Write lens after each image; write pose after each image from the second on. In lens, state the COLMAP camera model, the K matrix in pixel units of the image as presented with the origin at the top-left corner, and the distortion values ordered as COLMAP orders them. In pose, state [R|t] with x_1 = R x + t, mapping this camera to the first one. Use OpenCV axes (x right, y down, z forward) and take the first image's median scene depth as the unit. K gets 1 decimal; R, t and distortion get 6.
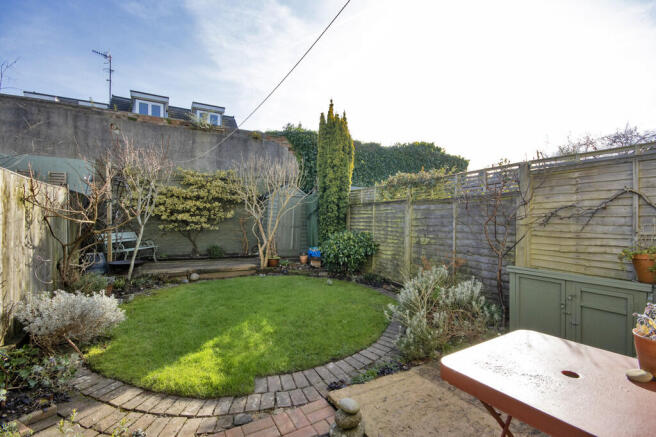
lens RADIAL K [[306.2, 0, 317.7], [0, 306.2, 228.2], [0, 0, 1]] dist [0.014995, -0.000576]
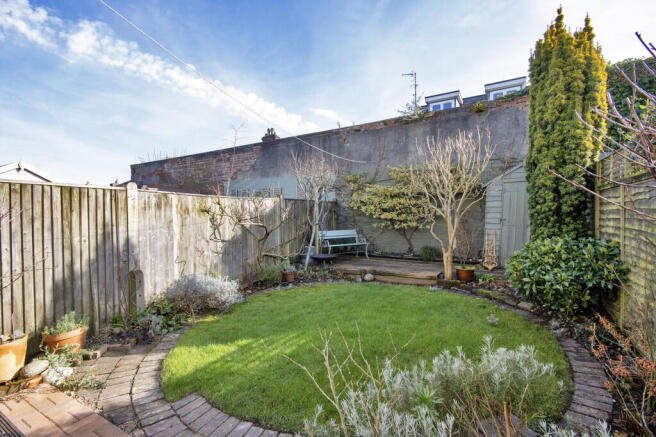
lens RADIAL K [[306.2, 0, 325.8], [0, 306.2, 219.7], [0, 0, 1]] dist [0.014995, -0.000576]
pose [[0.520310, -0.005594, -0.853959, 0.315315], [-0.000862, 0.999975, -0.007075, -0.015950], [0.853977, 0.004418, 0.520292, 0.318449]]
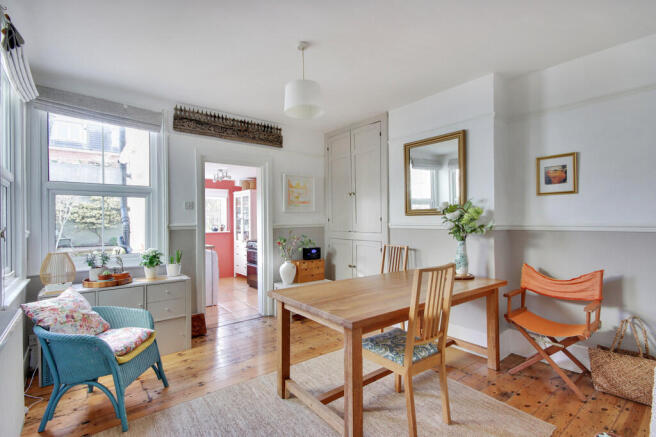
lens RADIAL K [[306.2, 0, 326.6], [0, 306.2, 222.0], [0, 0, 1]] dist [0.014995, -0.000576]
pose [[0.988414, -0.011143, 0.151370, 0.591685], [0.012342, 0.999899, -0.006981, -0.000290], [-0.151277, 0.008768, 0.988453, -0.873705]]
